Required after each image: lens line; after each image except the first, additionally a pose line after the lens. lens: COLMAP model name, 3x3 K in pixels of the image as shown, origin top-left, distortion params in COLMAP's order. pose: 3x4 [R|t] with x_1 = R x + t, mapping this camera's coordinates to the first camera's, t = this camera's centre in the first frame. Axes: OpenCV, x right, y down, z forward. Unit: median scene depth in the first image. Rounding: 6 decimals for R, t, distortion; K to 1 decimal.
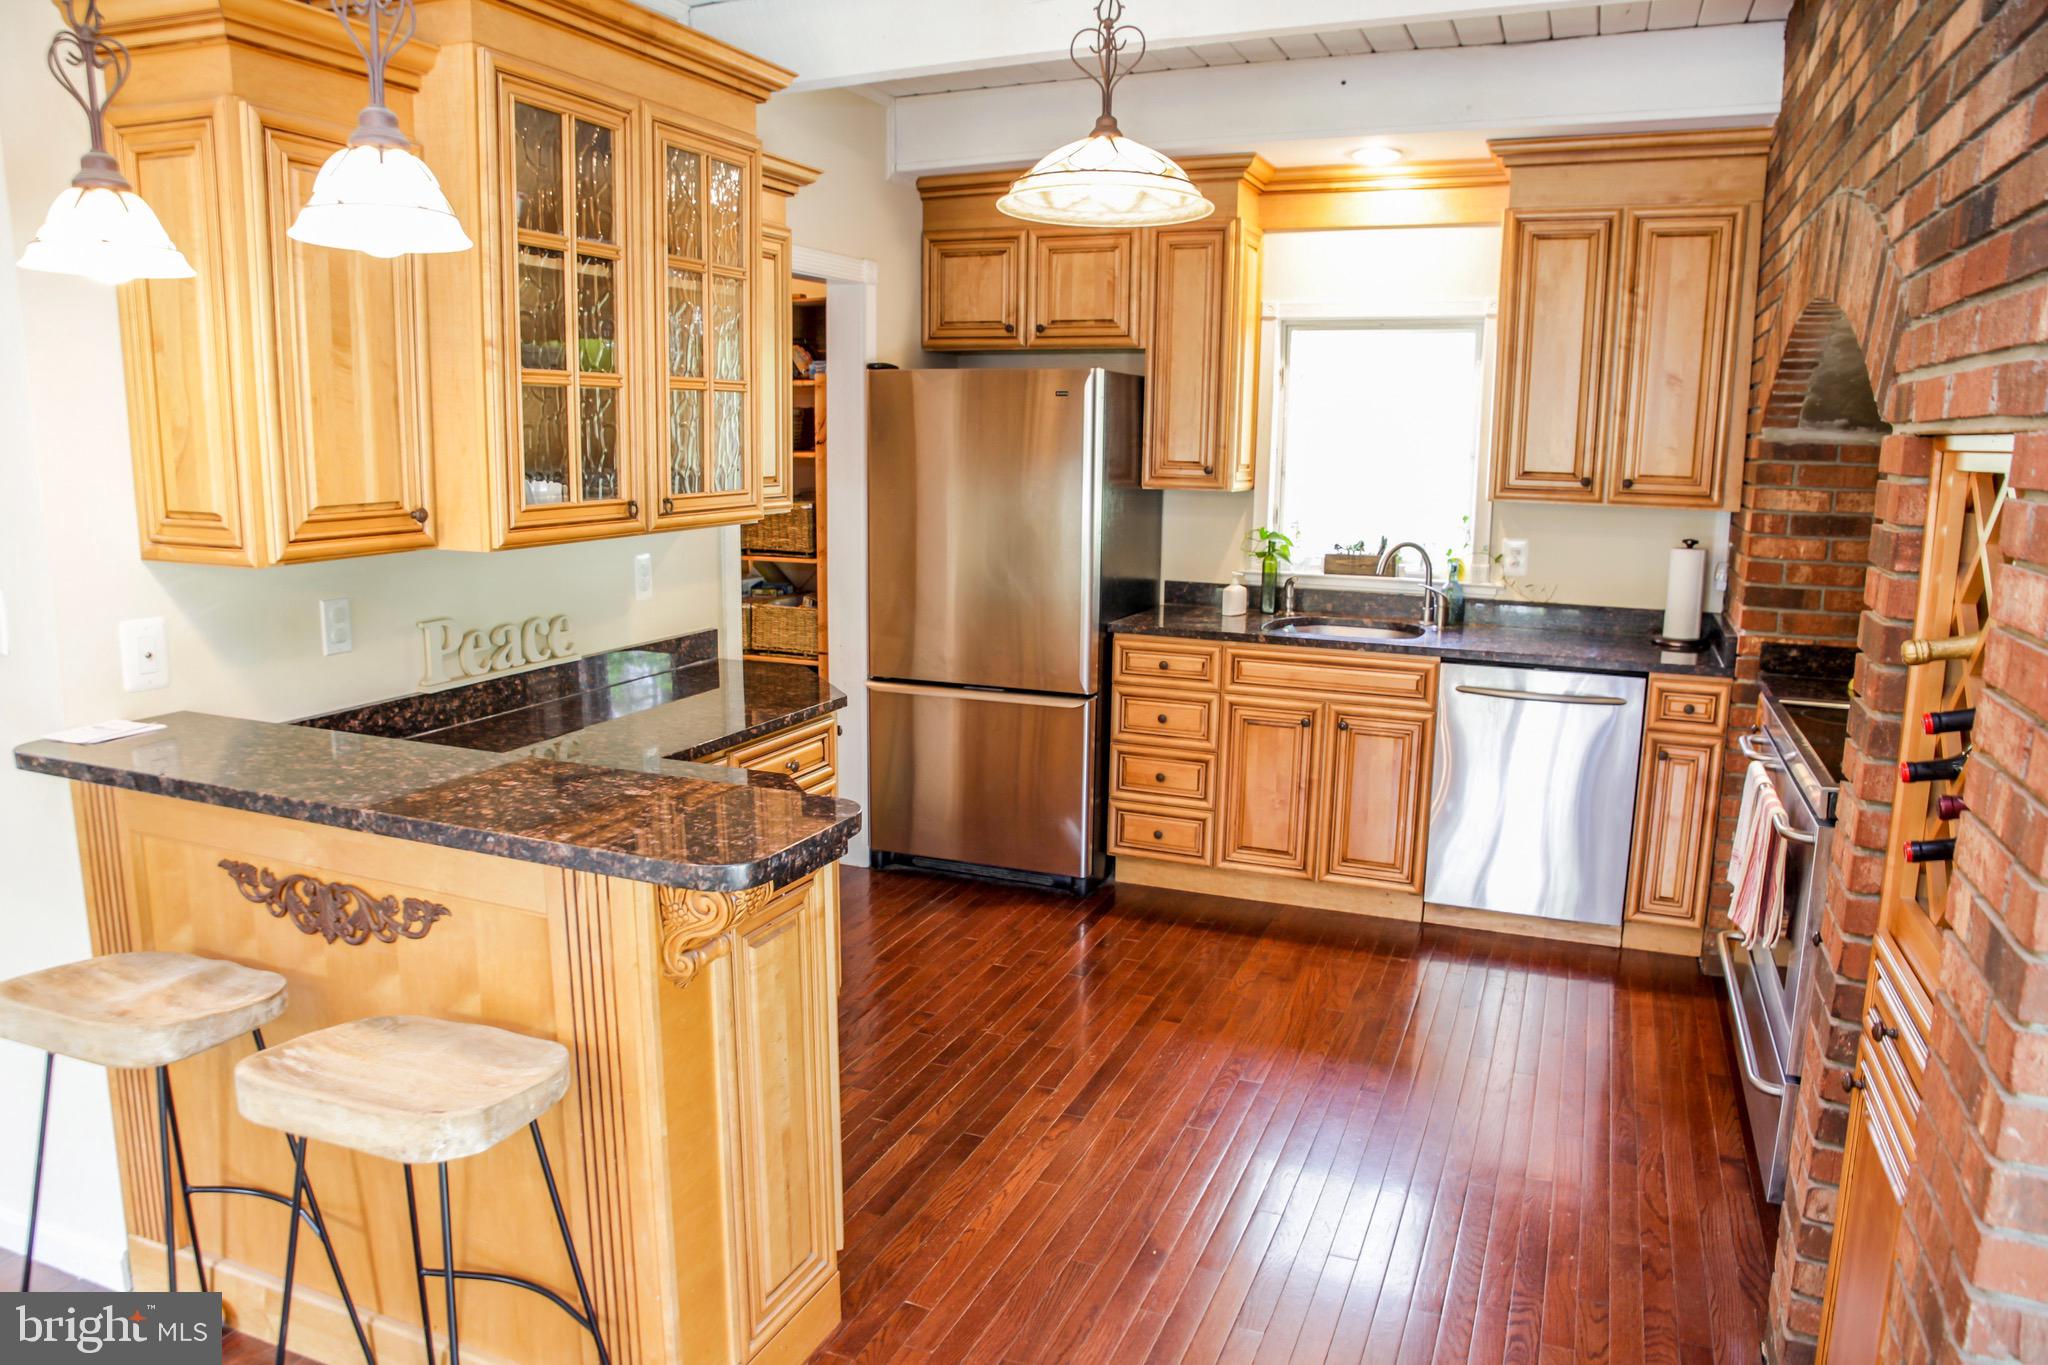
lens RADIAL K [[1400.7, 0, 1011.7], [0, 1400.7, 696.0], [0, 0, 1]] dist [-0.128585, 0.088981]
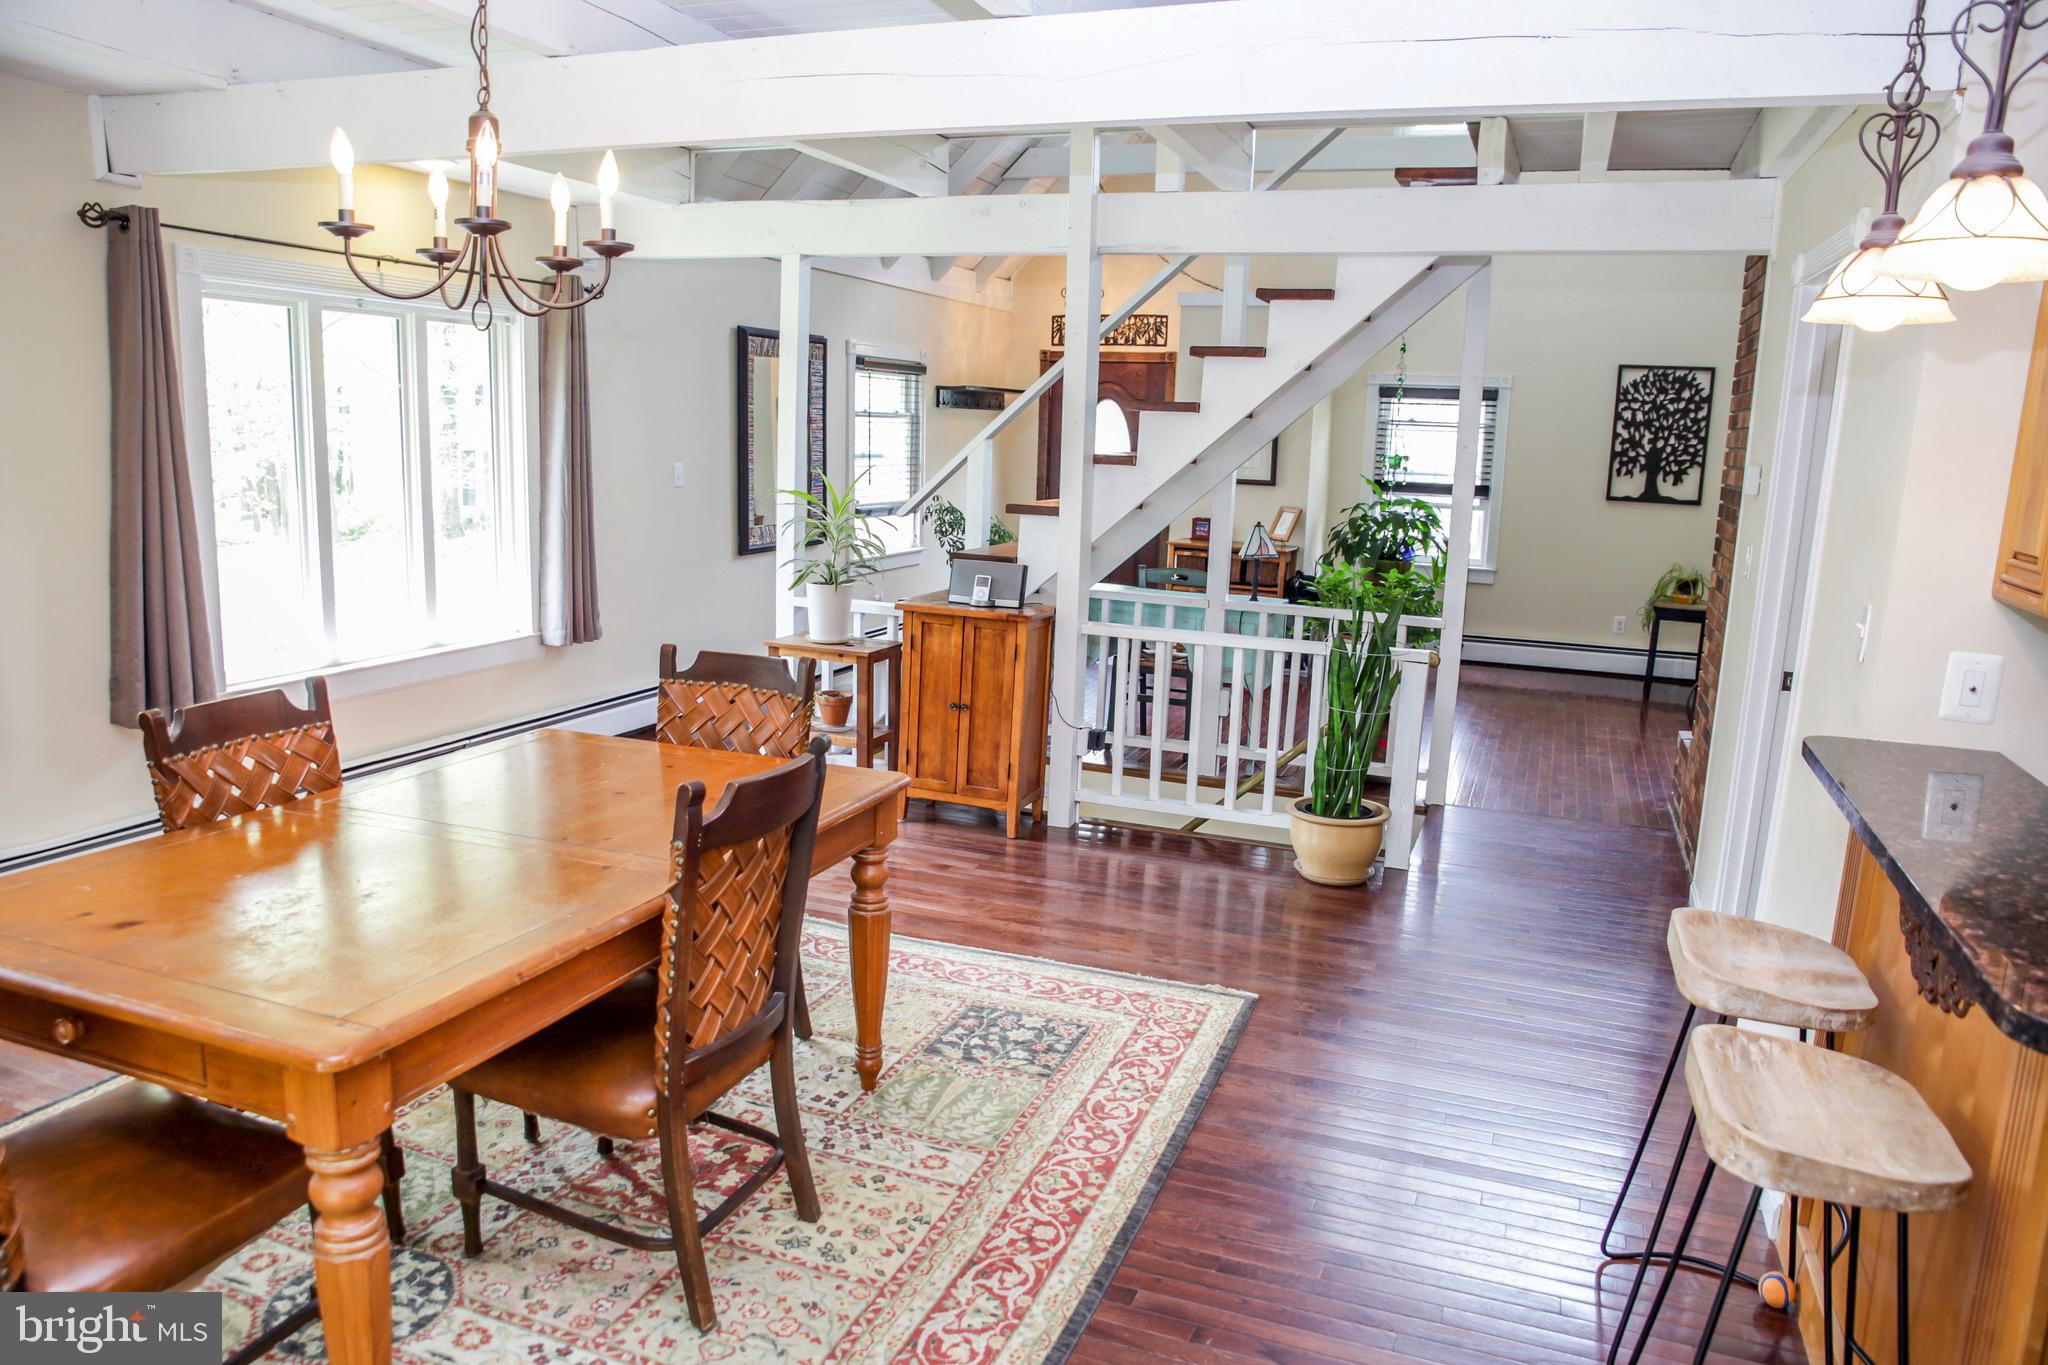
lens RADIAL K [[1400.7, 0, 1037.4], [0, 1400.7, 691.4], [0, 0, 1]] dist [-0.128585, 0.088981]
pose [[0.036263, 0.178994, -0.983182, 0.256302], [-0.221741, 0.960745, 0.166731, -0.030827], [0.974431, 0.211966, 0.074529, 0.175588]]
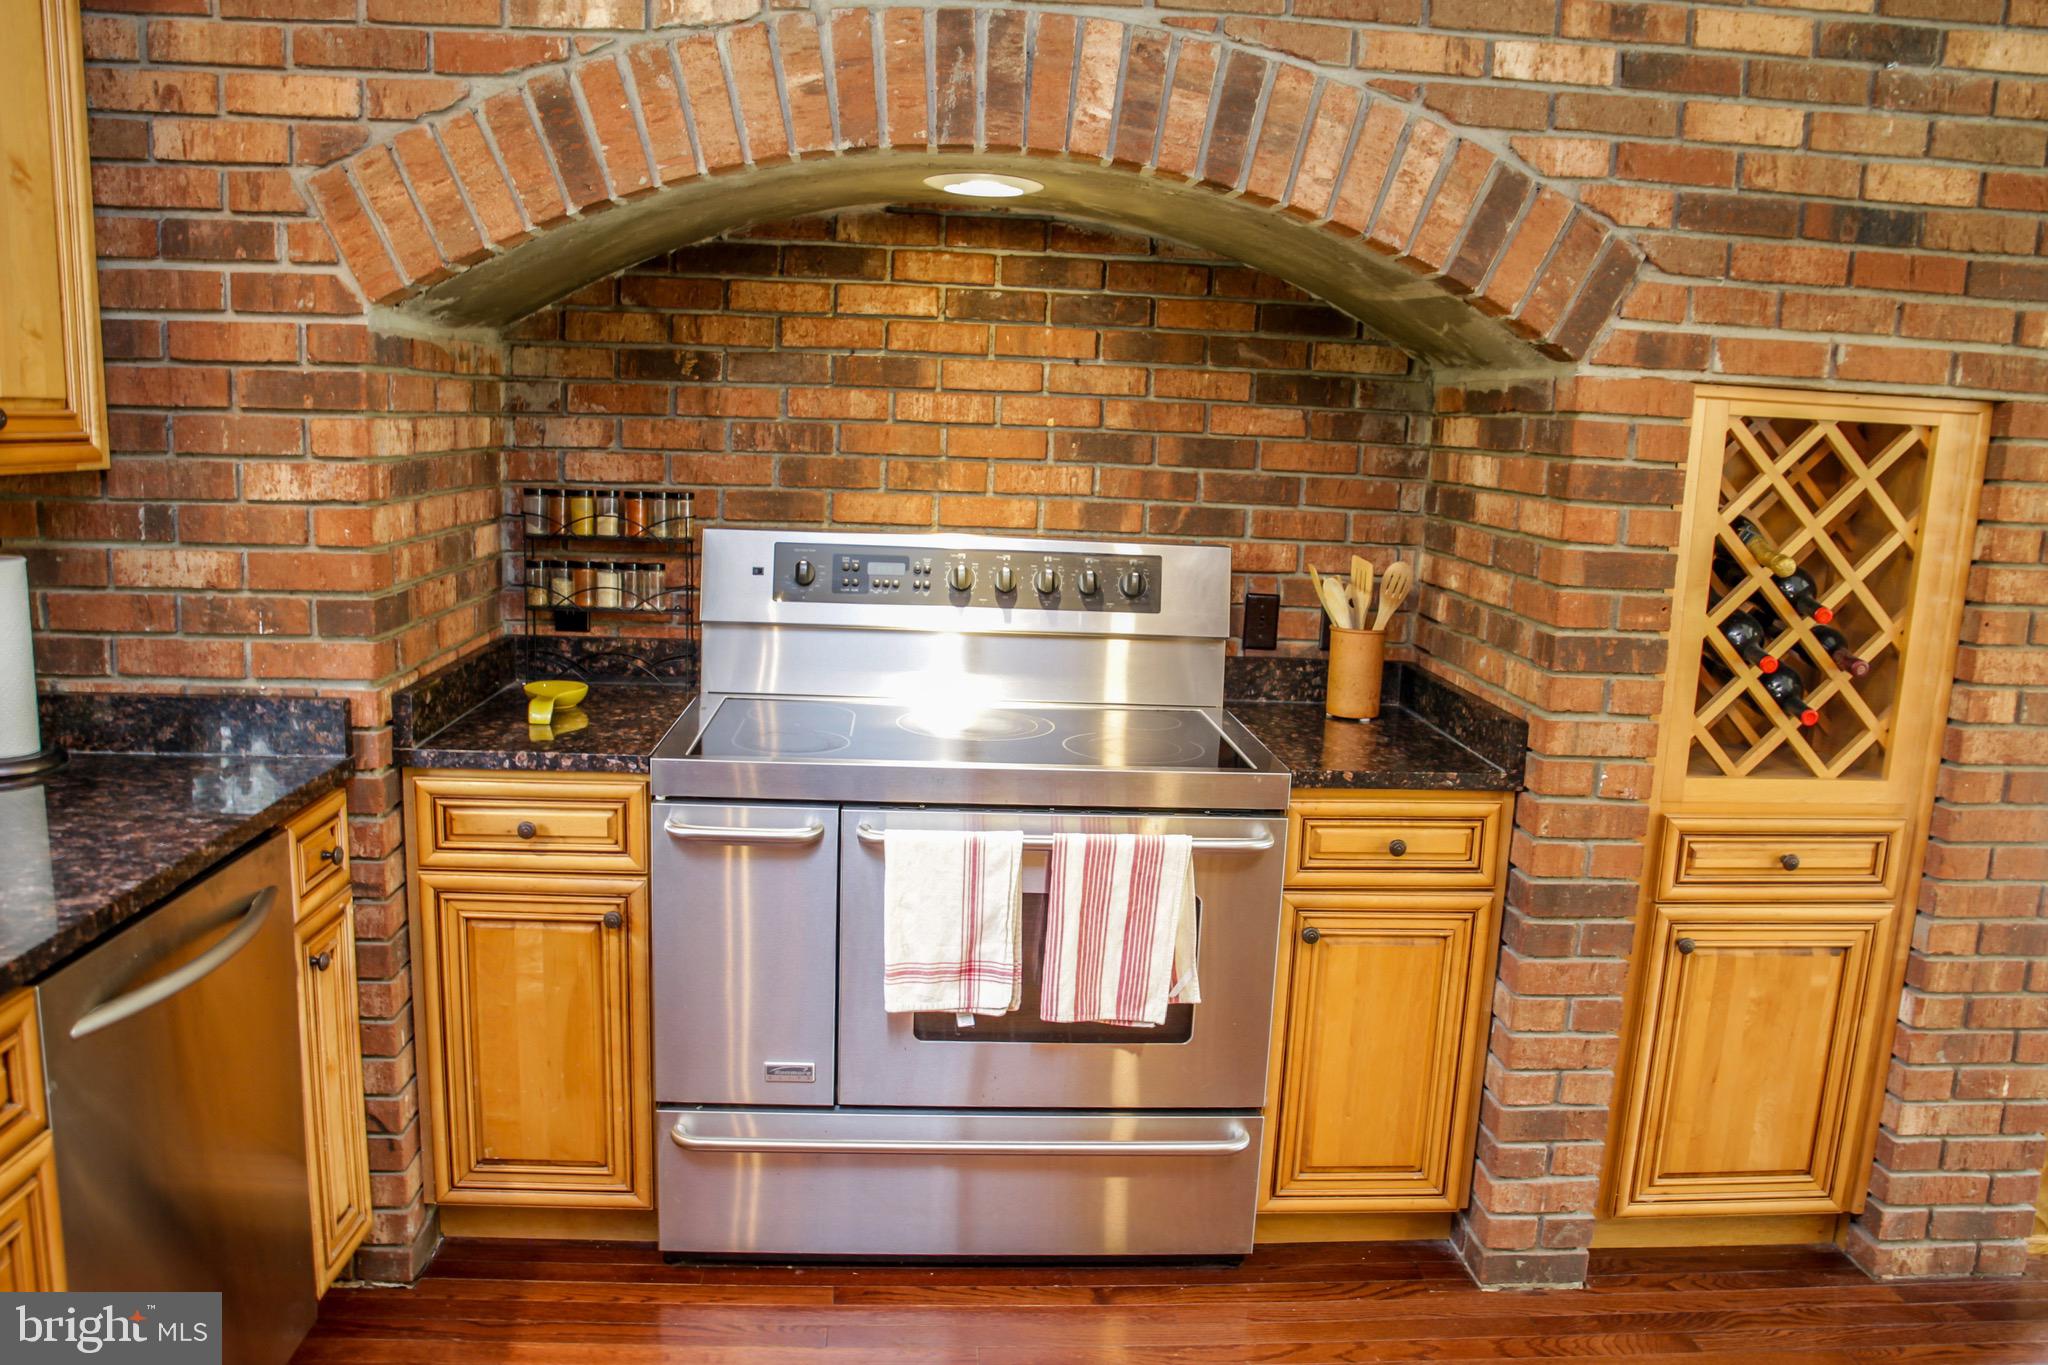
lens RADIAL K [[1512.5, 0, 1028.1], [0, 1512.5, 692.1], [0, 0, 1]] dist [-0.118442, 0.077502]
pose [[-0.456370, -0.186386, 0.870050, -0.114744], [0.123326, 0.955127, 0.269300, -0.205214], [-0.881202, 0.230200, -0.412905, 1.215350]]
